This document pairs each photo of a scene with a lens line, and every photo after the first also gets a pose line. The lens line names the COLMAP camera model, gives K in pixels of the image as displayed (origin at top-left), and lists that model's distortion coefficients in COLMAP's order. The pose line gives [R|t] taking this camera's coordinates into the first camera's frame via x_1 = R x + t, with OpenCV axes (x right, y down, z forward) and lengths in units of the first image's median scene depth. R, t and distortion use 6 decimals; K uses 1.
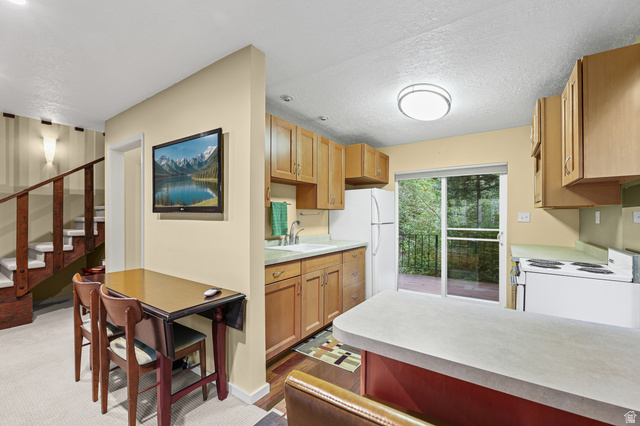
lens RADIAL K [[267.9, 0, 320.0], [0, 267.9, 215.9], [0, 0, 1]] dist [-0.000533, -0.000488]
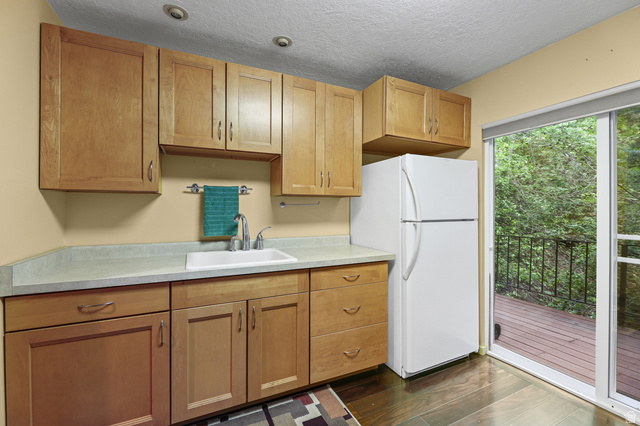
lens RADIAL K [[256.1, 0, 320.8], [0, 256.1, 209.7], [0, 0, 1]] dist [-0.000636, -0.000098]
pose [[0.854712, 0.001221, -0.519101, 0.364608], [0.000586, 0.999994, 0.003317, 0.005267], [0.519103, -0.003139, 0.854706, 0.535979]]
